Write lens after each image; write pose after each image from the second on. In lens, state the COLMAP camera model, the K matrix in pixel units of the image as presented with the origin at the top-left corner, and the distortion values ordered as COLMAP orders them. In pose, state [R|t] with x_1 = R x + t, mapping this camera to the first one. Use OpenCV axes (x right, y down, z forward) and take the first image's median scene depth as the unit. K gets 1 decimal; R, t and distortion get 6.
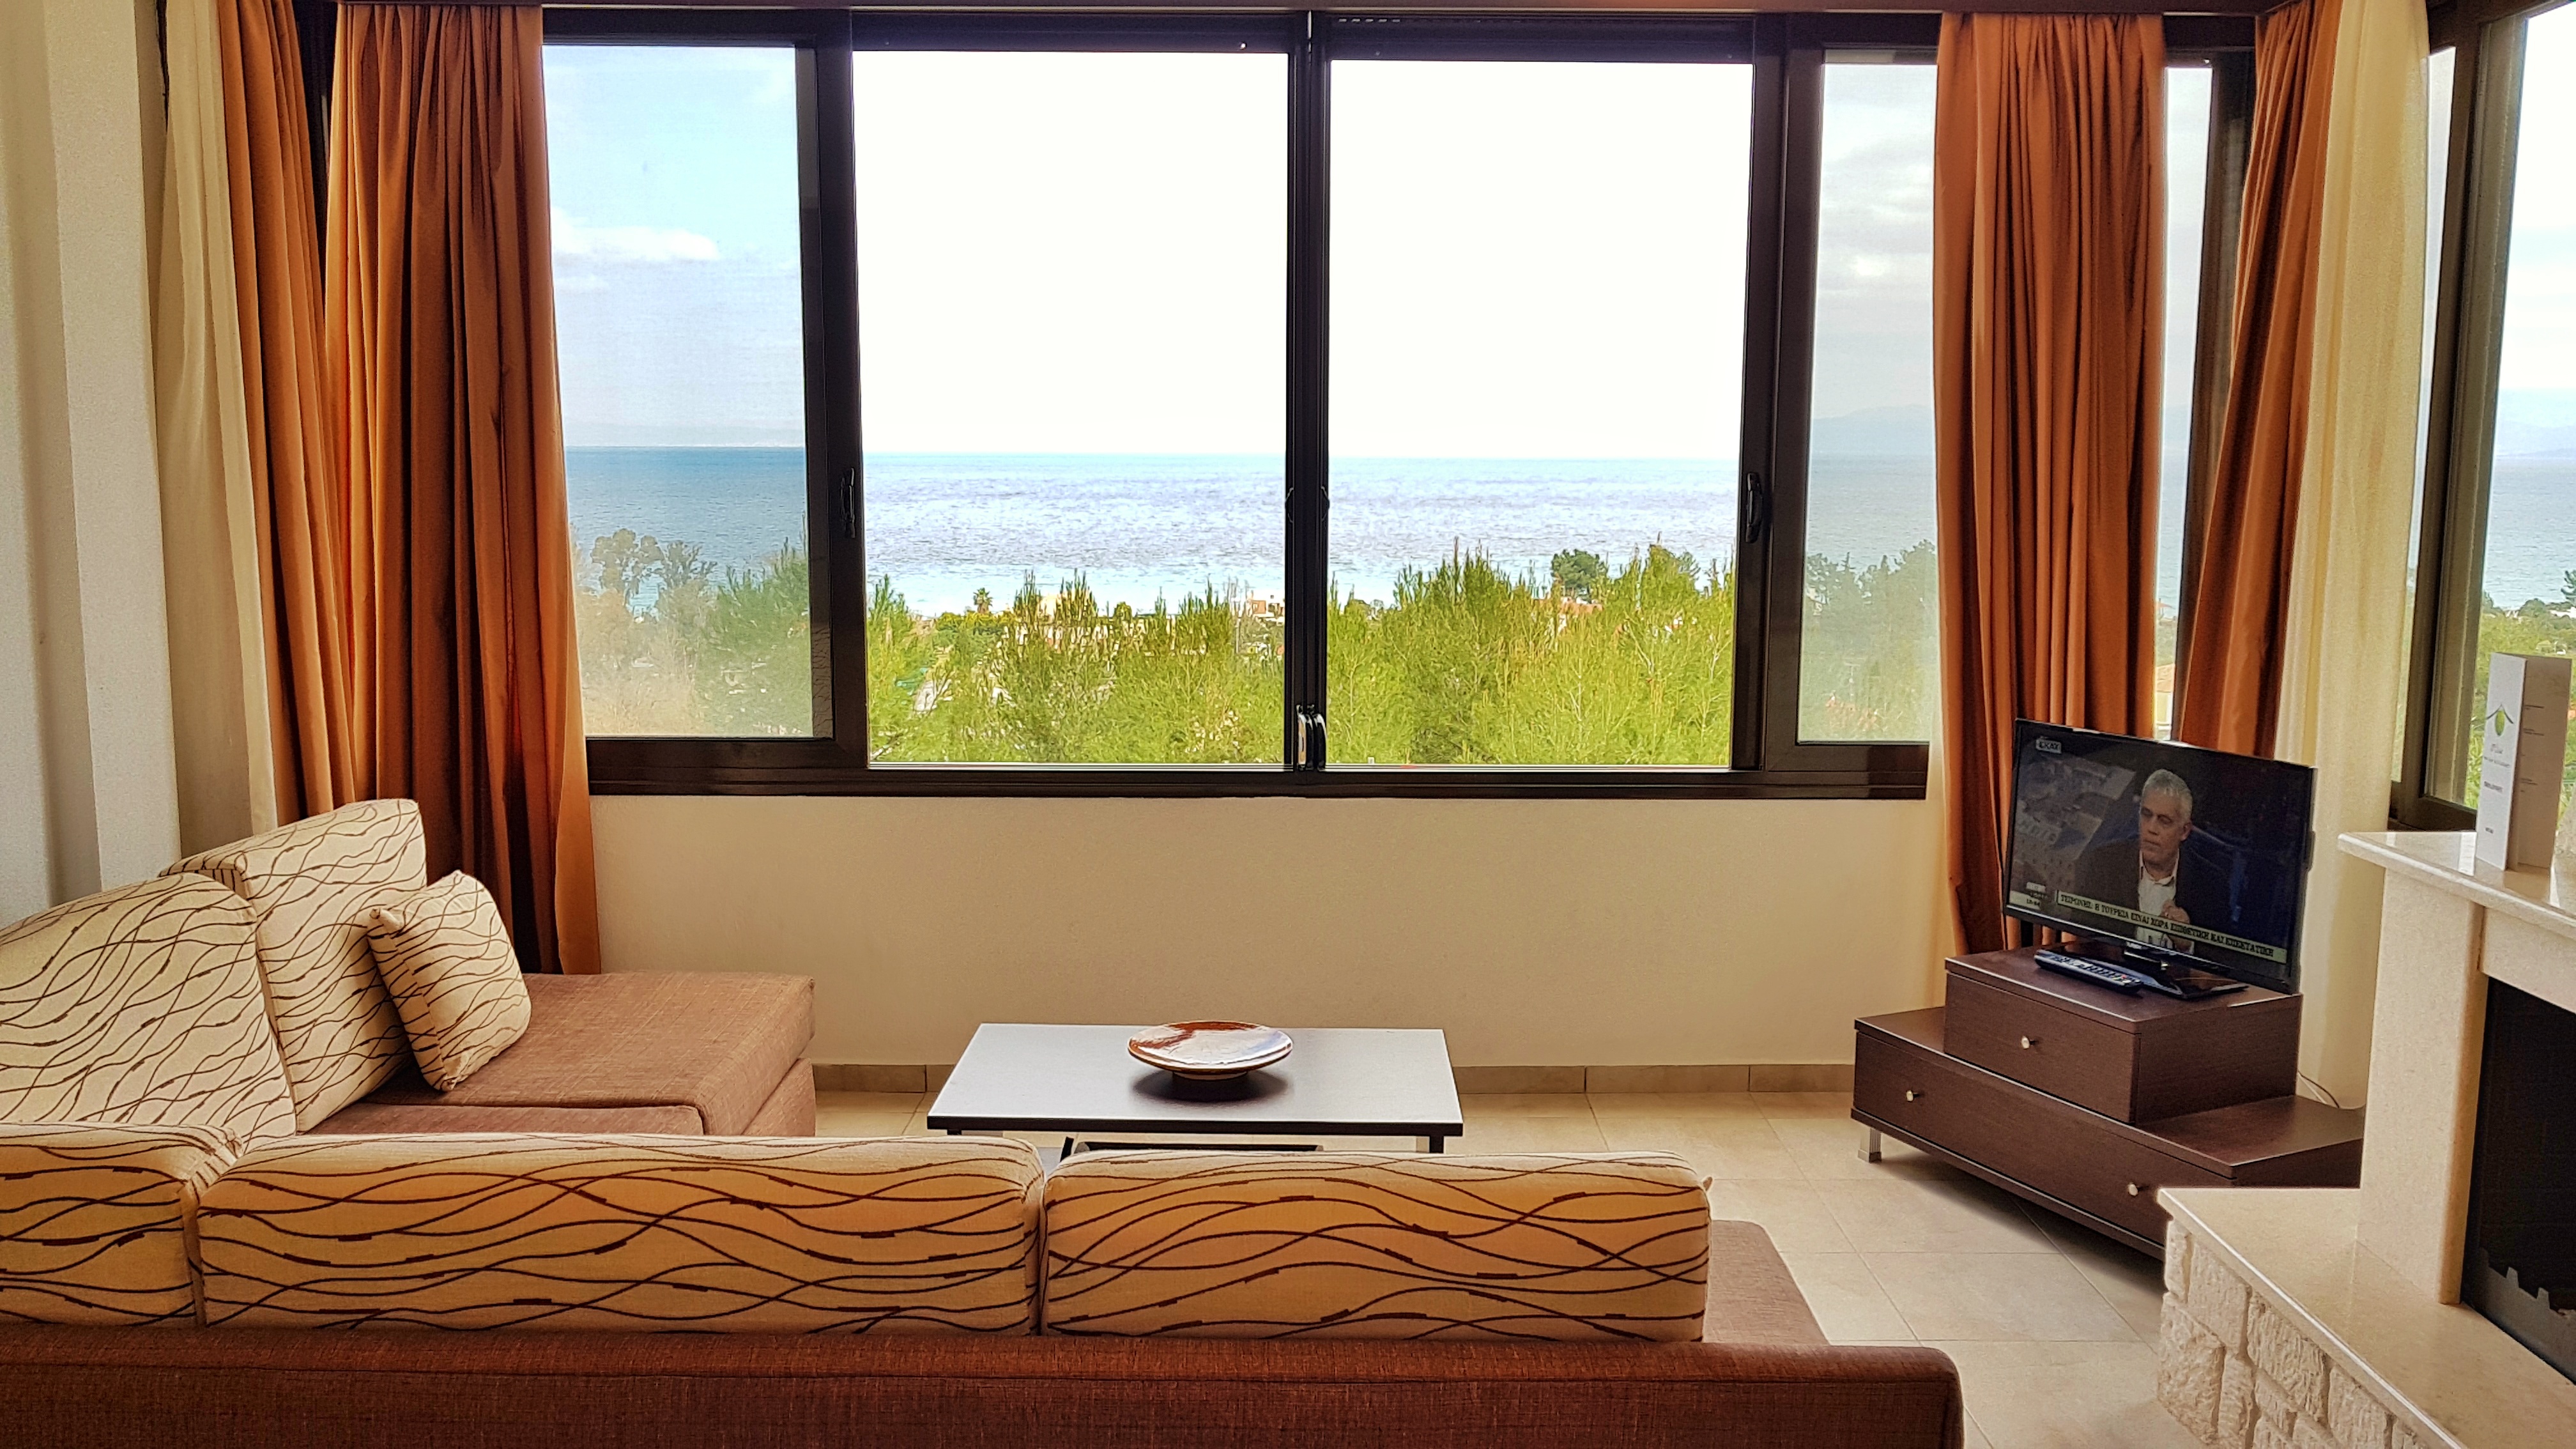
lens RADIAL K [[2041.5, 0, 1275.7], [0, 2041.5, 706.3], [0, 0, 1]] dist [-0.006321, -0.001852]
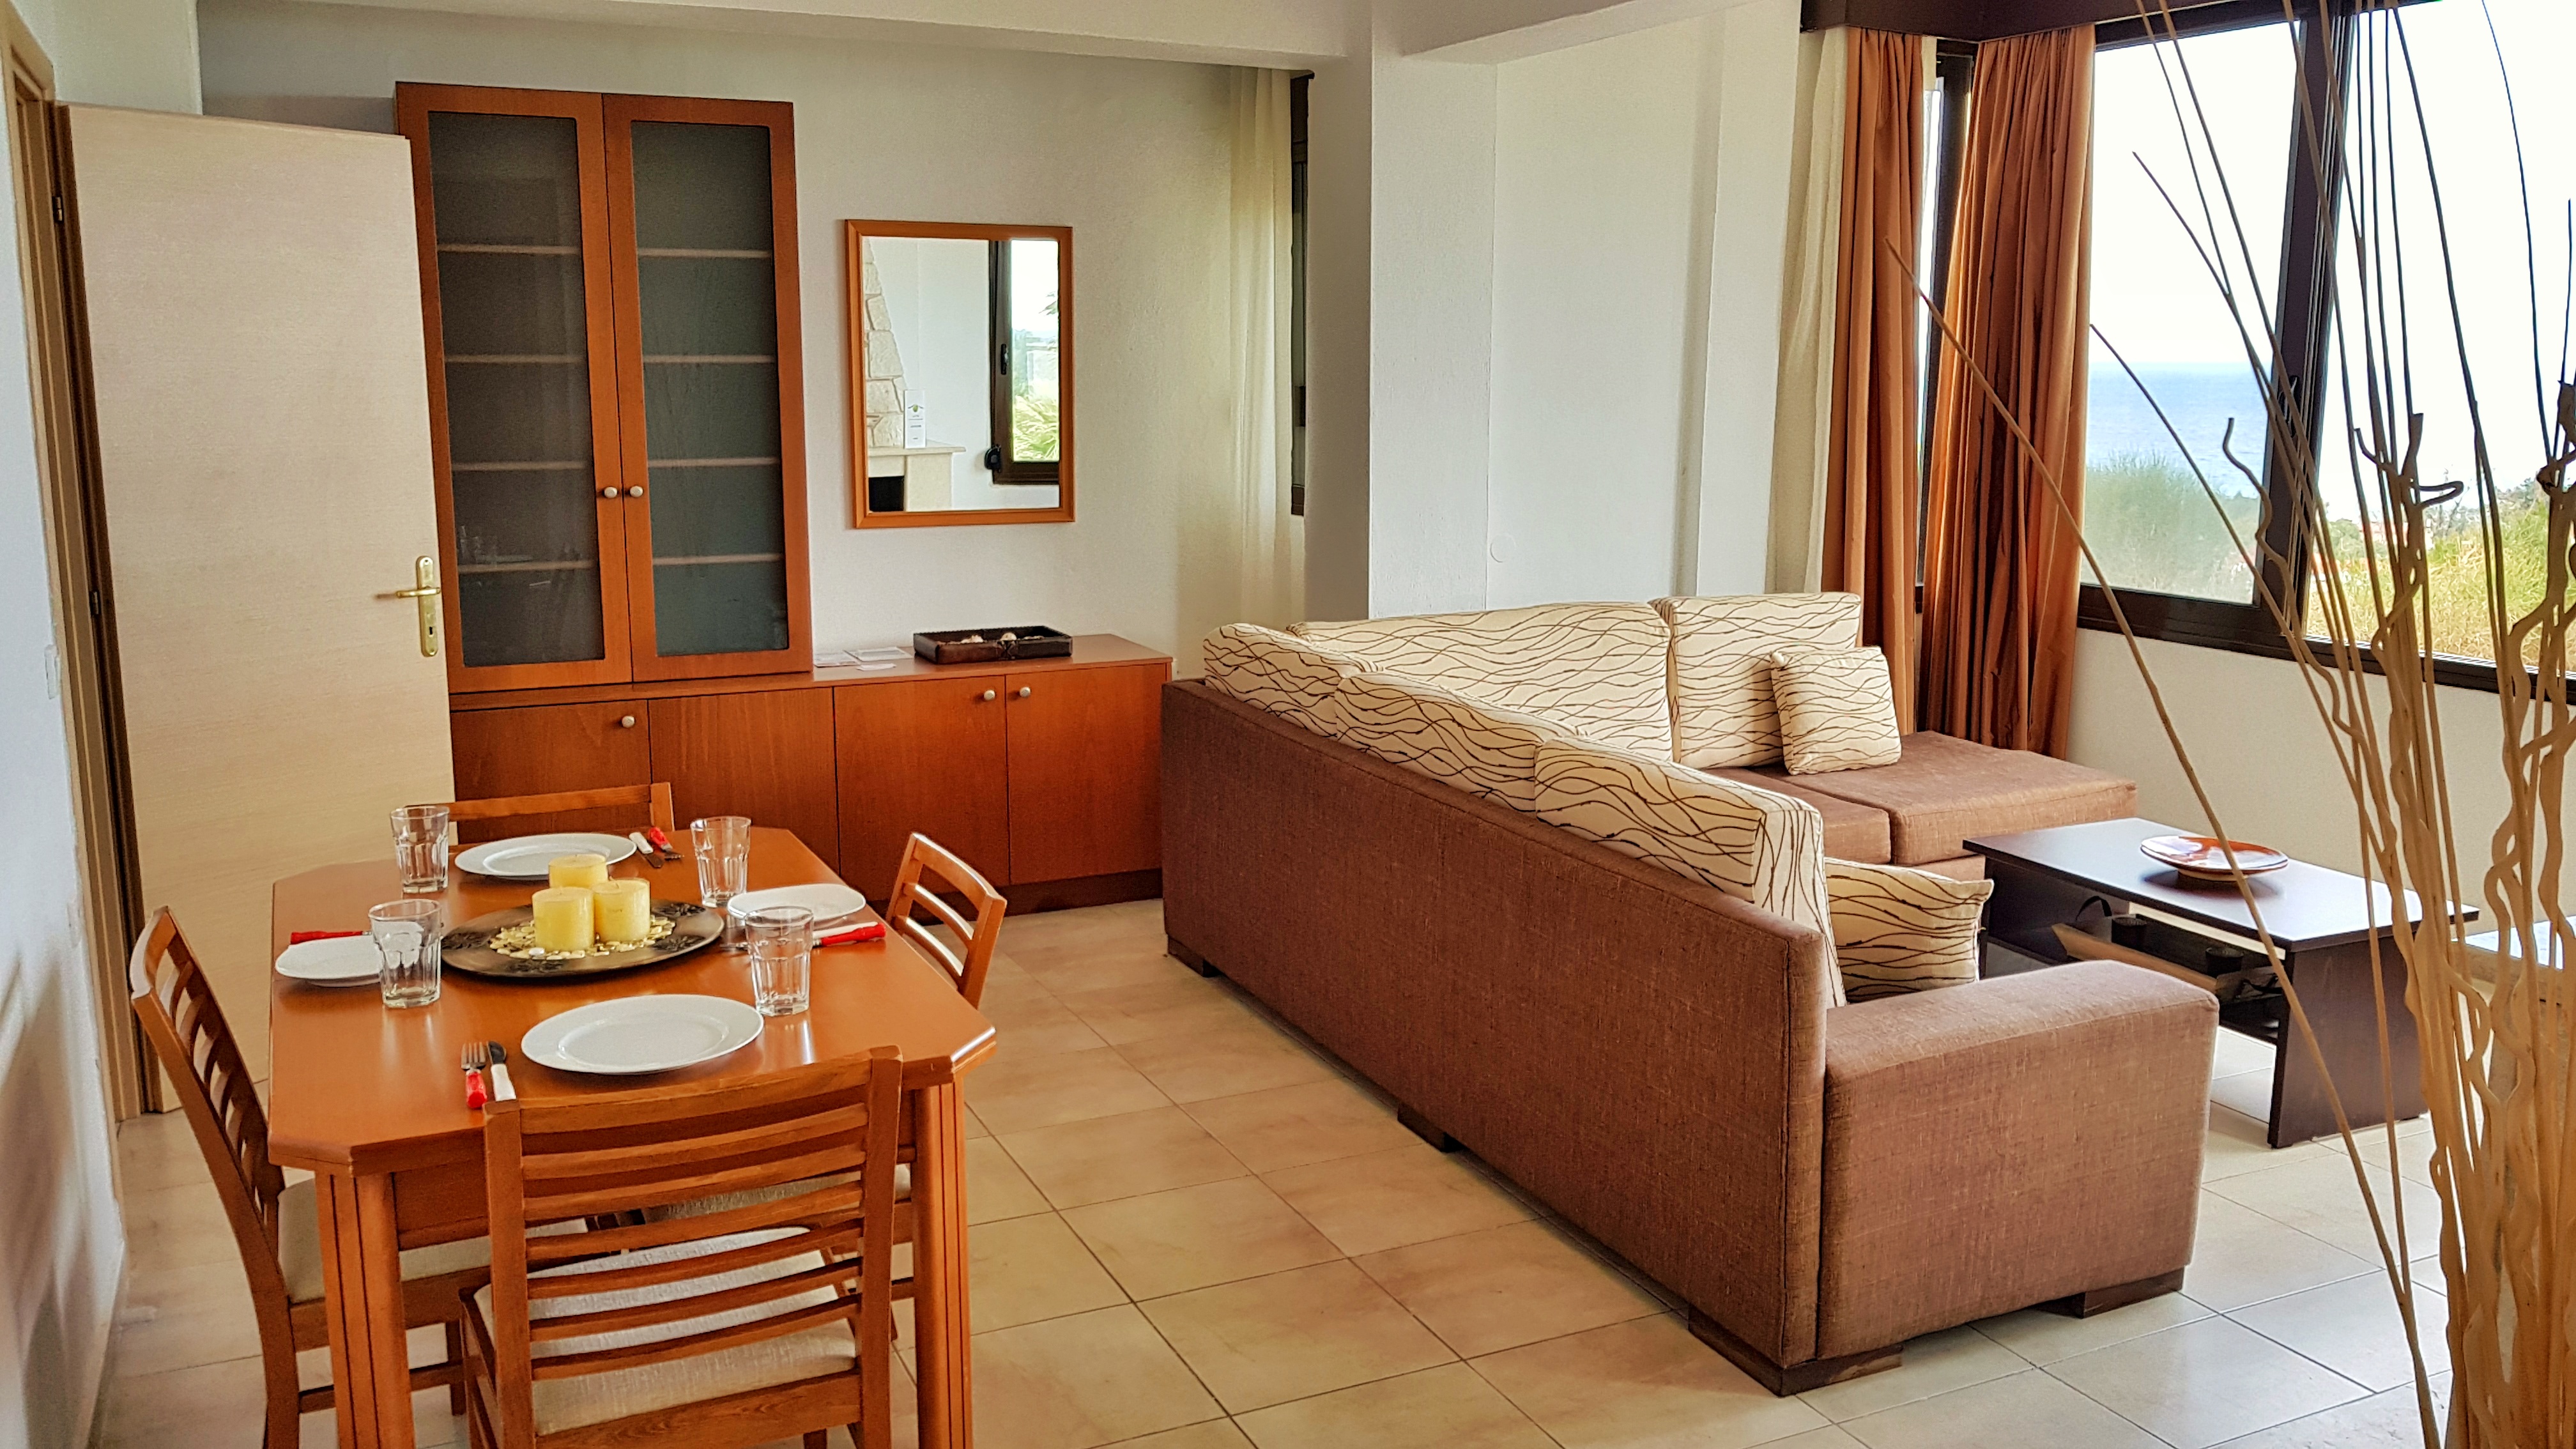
lens RADIAL K [[2041.5, 0, 1275.7], [0, 2041.5, 706.3], [0, 0, 1]] dist [-0.006321, -0.001852]
pose [[0.426122, 0.151802, -0.891839, 0.816436], [-0.117499, 0.986758, 0.111817, 0.010310], [0.897003, 0.057143, 0.438316, -0.034900]]
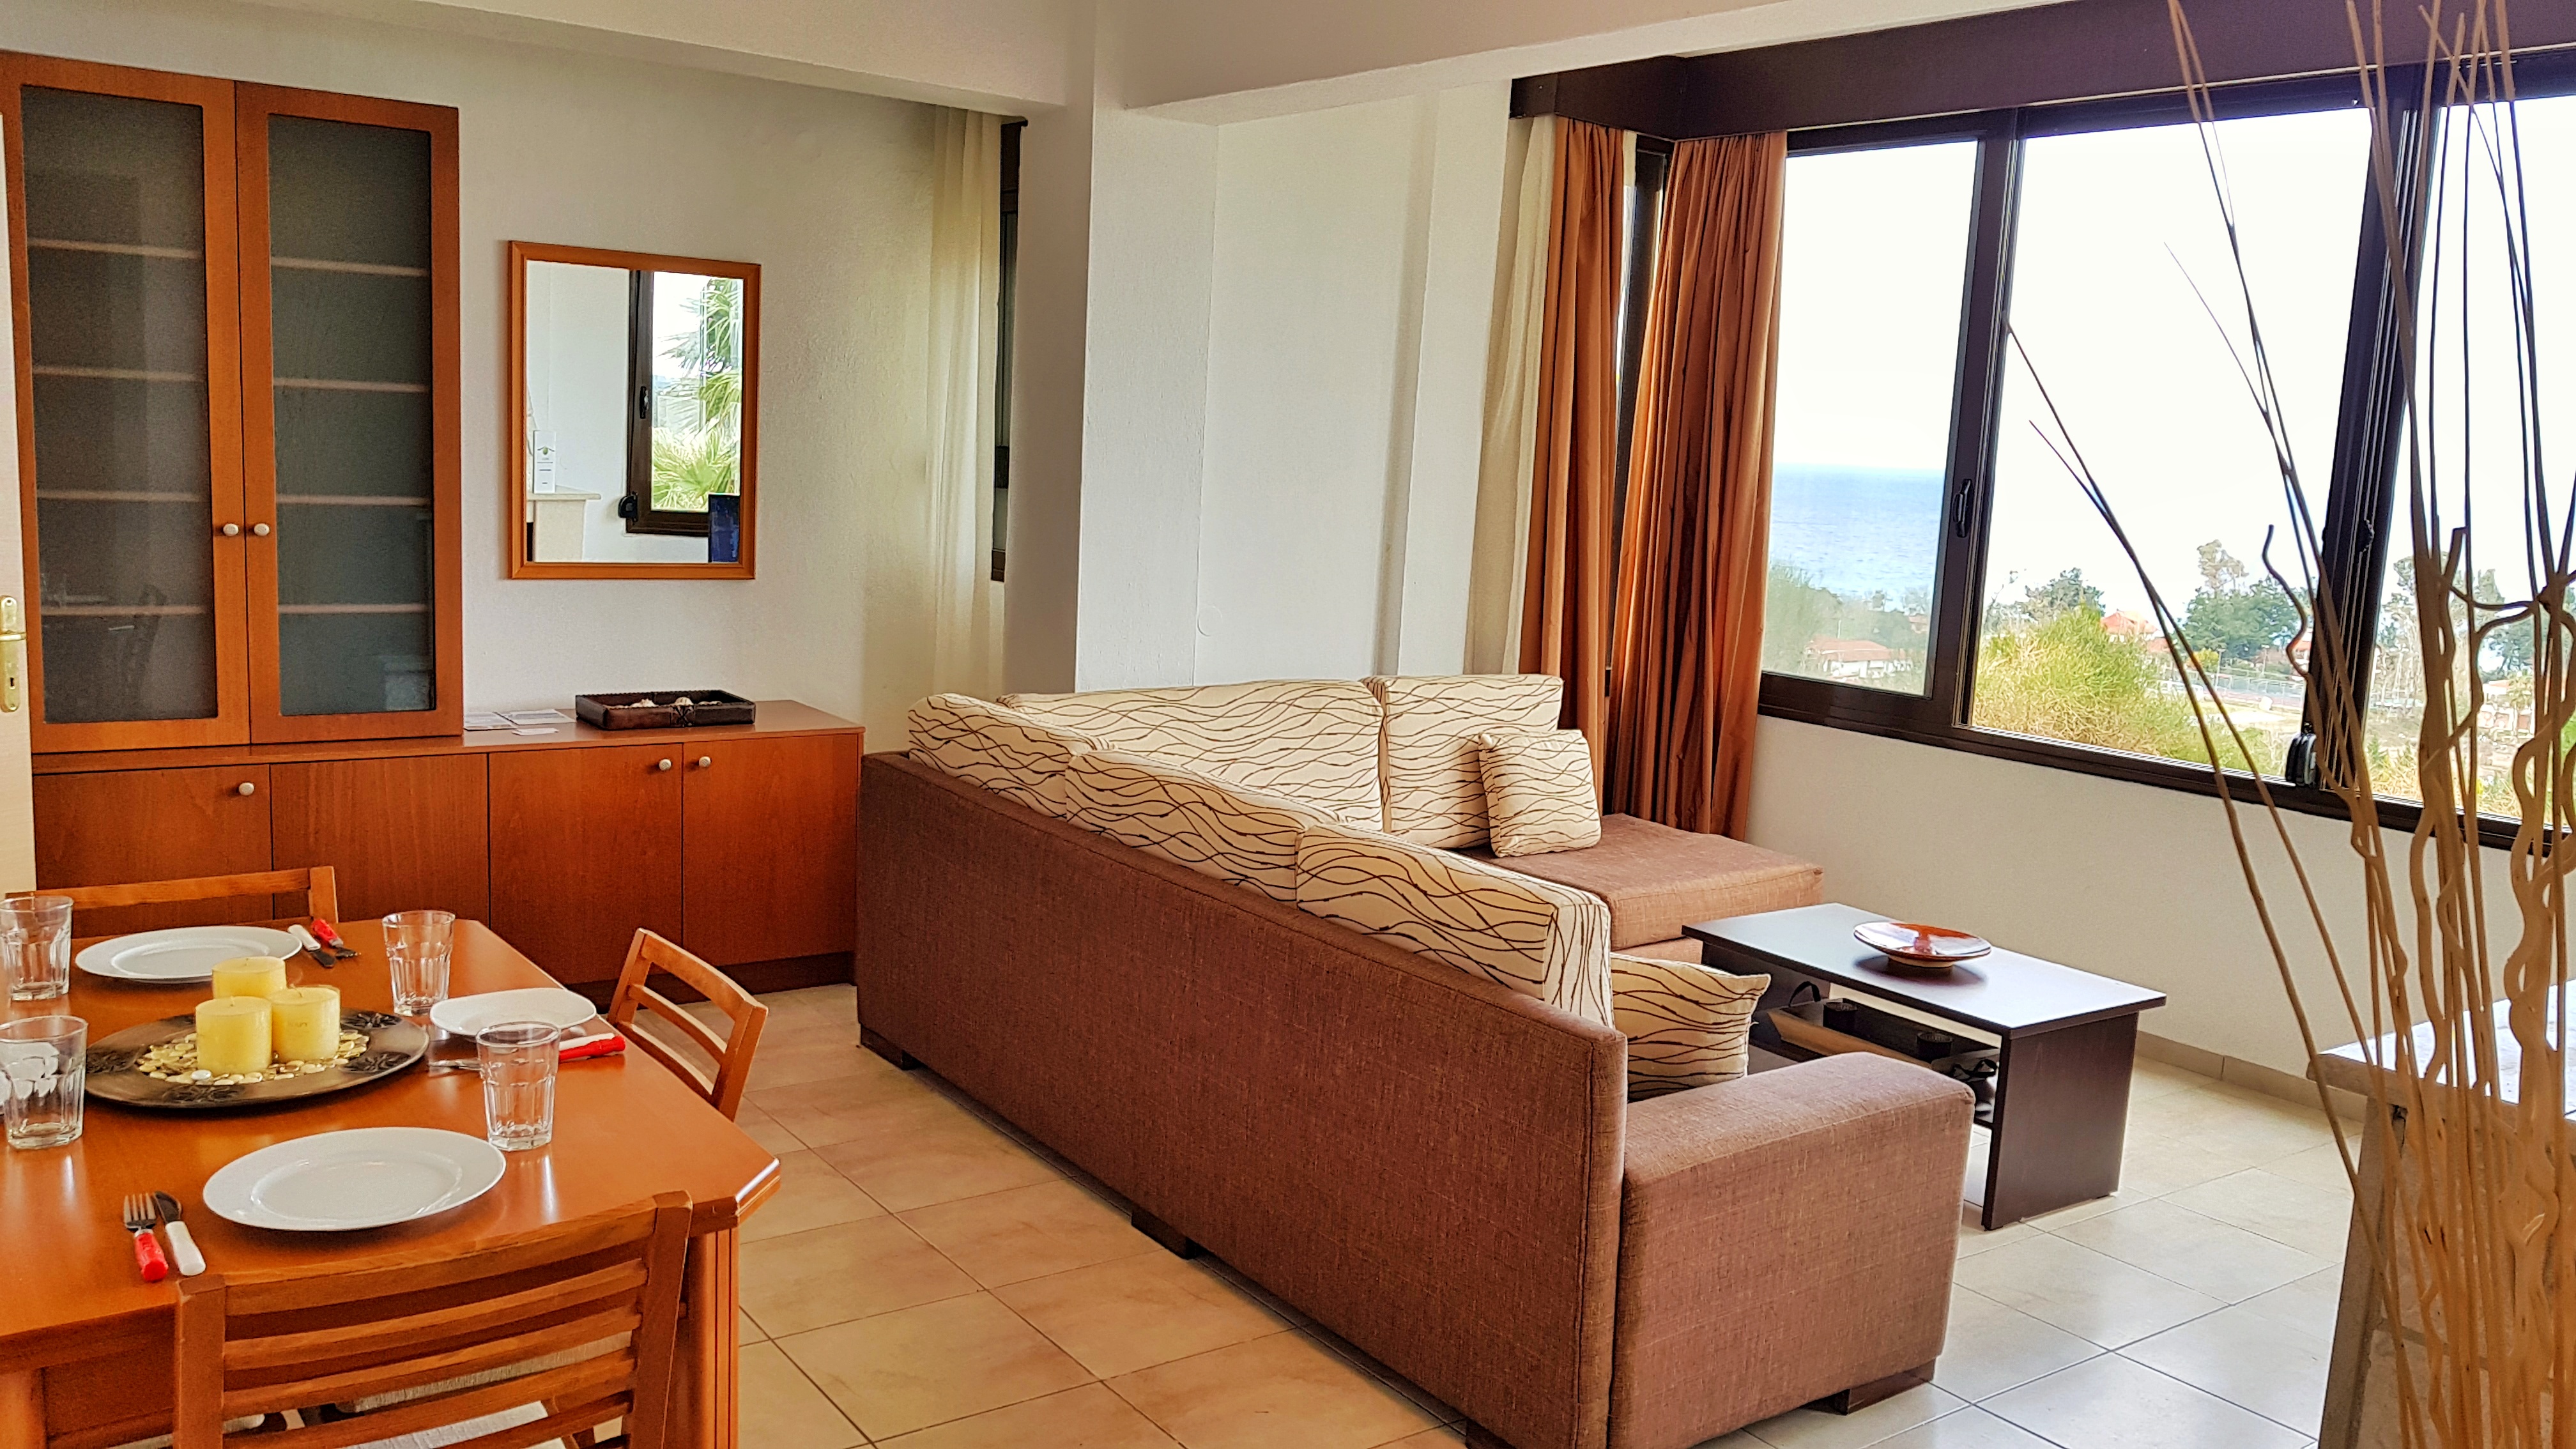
lens RADIAL K [[2037.4, 0, 1287.2], [0, 2037.4, 743.1], [0, 0, 1]] dist [-0.004961, -0.003620]
pose [[0.588525, 0.148268, -0.794767, 0.726737], [-0.151802, 0.985821, 0.071501, 0.017909], [0.794100, 0.078567, 0.602688, -0.065636]]
